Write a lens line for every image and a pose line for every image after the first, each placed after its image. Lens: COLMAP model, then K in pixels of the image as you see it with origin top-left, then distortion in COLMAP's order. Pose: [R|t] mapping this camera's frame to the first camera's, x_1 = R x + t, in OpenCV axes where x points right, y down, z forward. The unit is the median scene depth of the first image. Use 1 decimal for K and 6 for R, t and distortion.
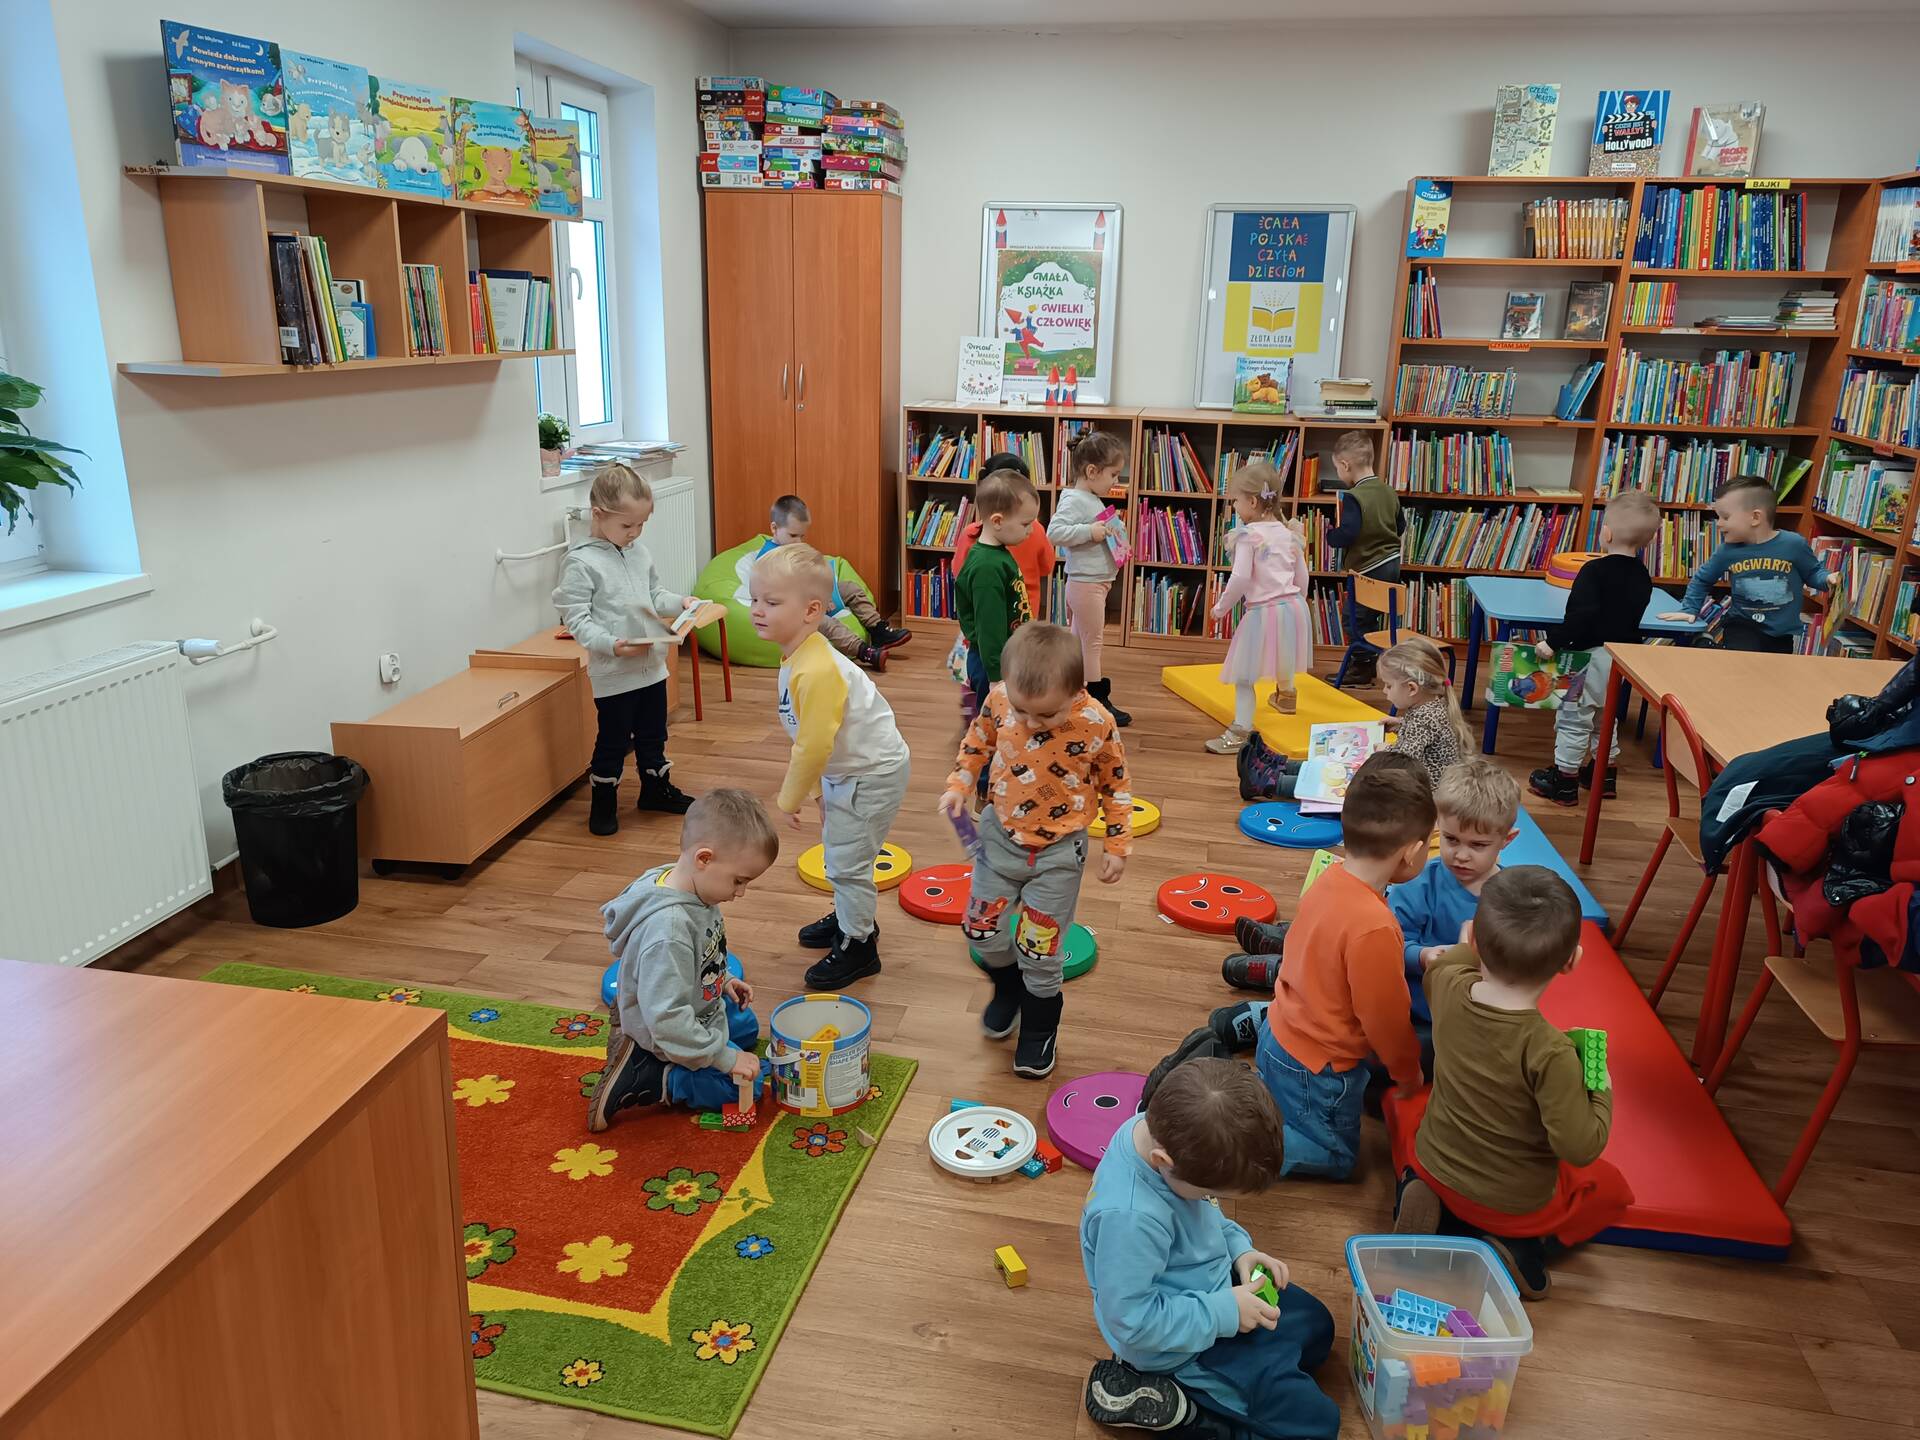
lens RADIAL K [[1370.5, 0, 960.0], [0, 1370.5, 720.0], [0, 0, 1]] dist [0.041690, -0.036001]
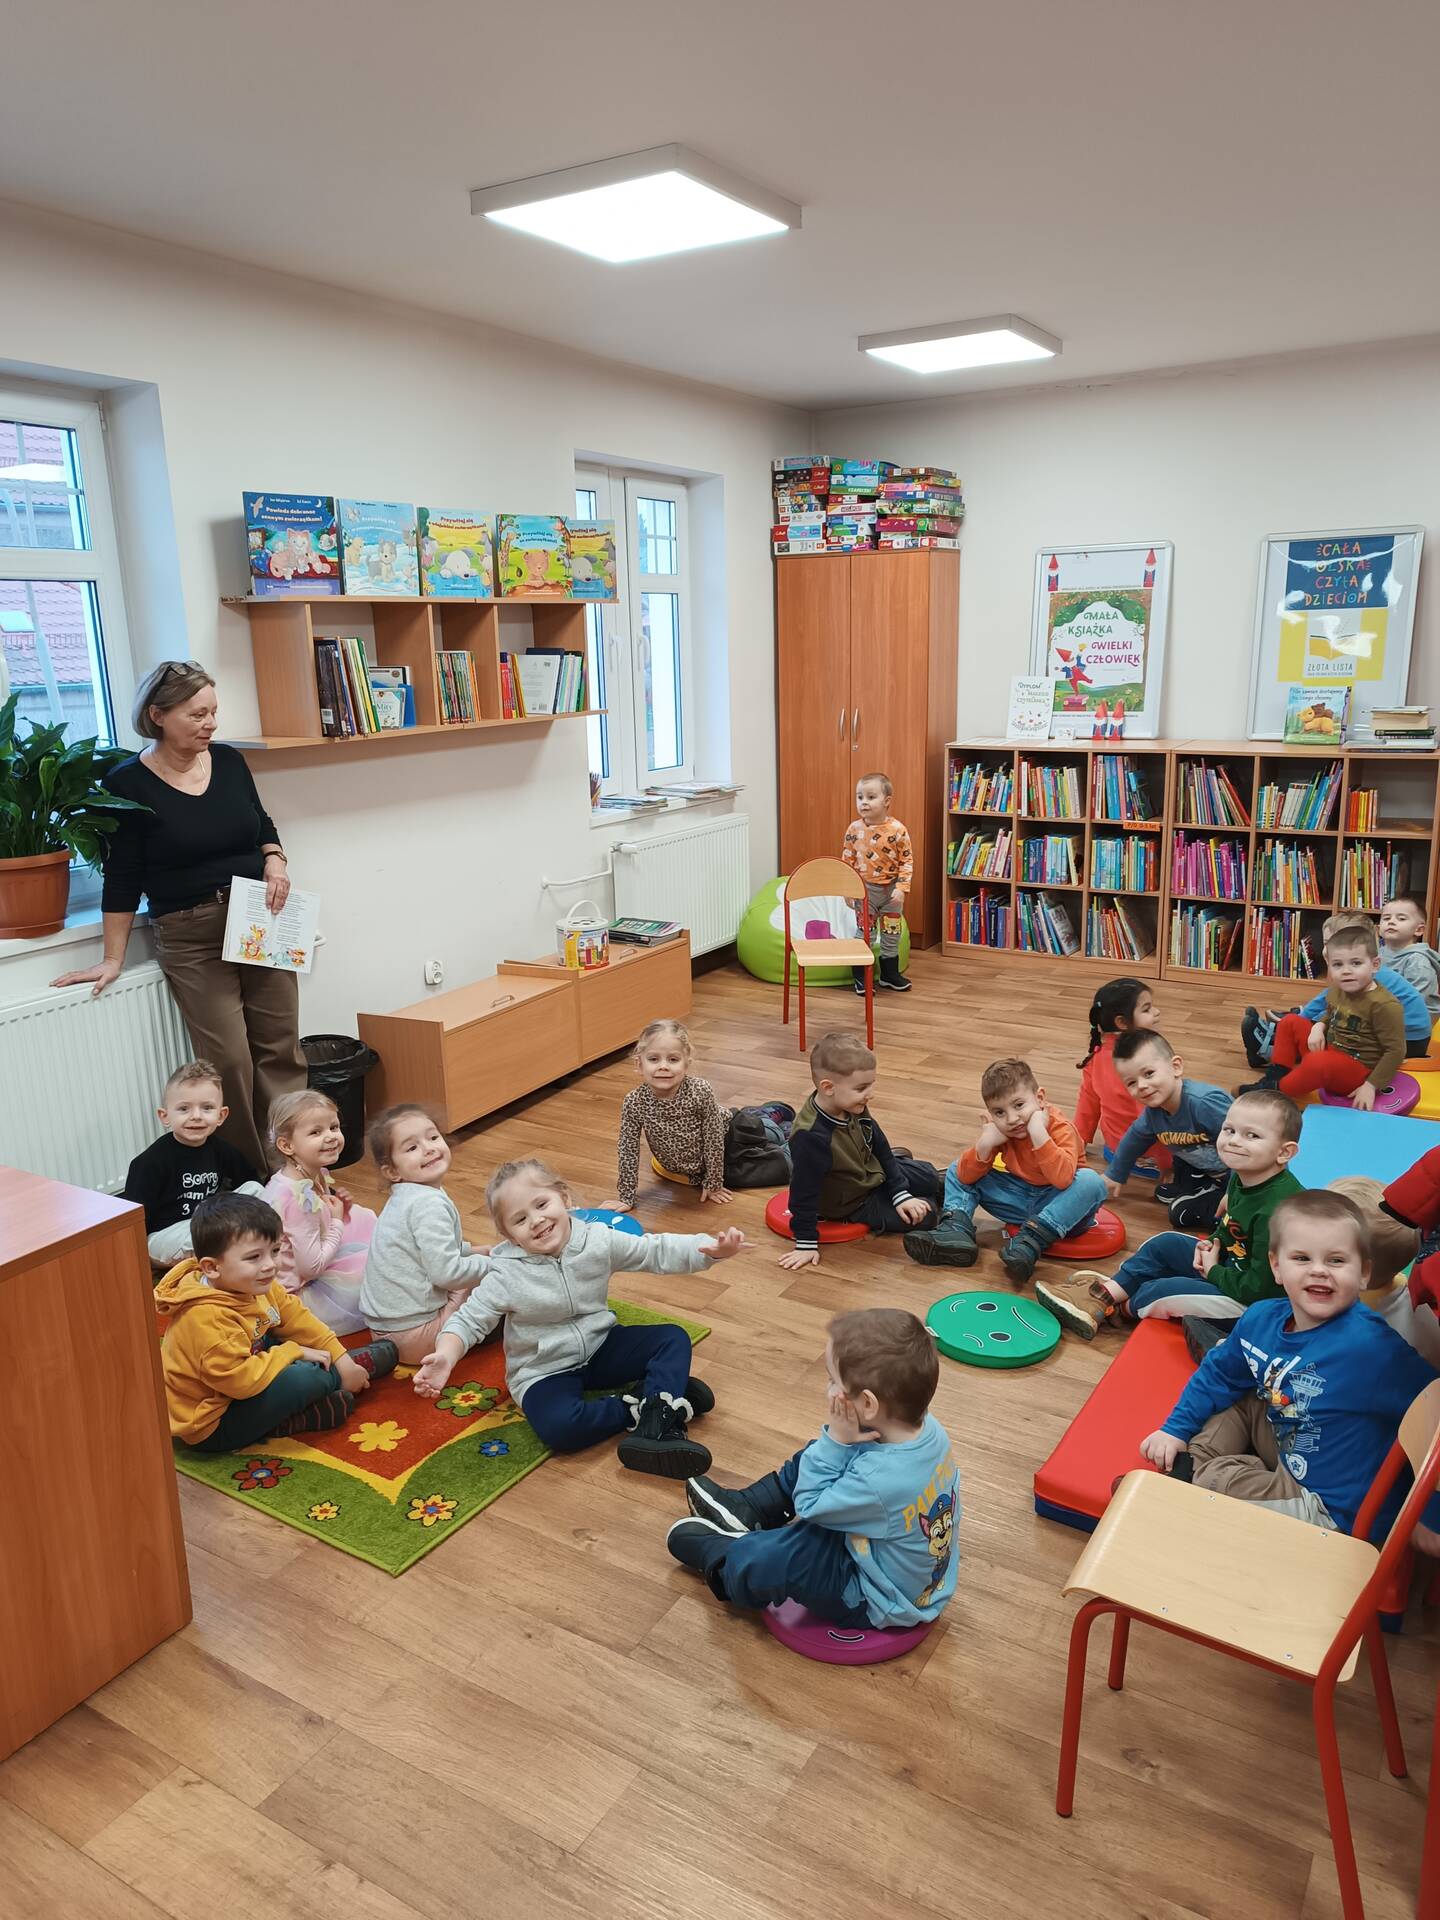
lens RADIAL K [[1358.1, 0, 716.2], [0, 1358.1, 982.9], [0, 0, 1]] dist [0.026171, -0.001983]
pose [[0.937474, 0.039763, -0.345776, 0.172398], [-0.054038, 0.998034, -0.031740, -0.002331], [0.343834, 0.048441, 0.937780, -0.038042]]
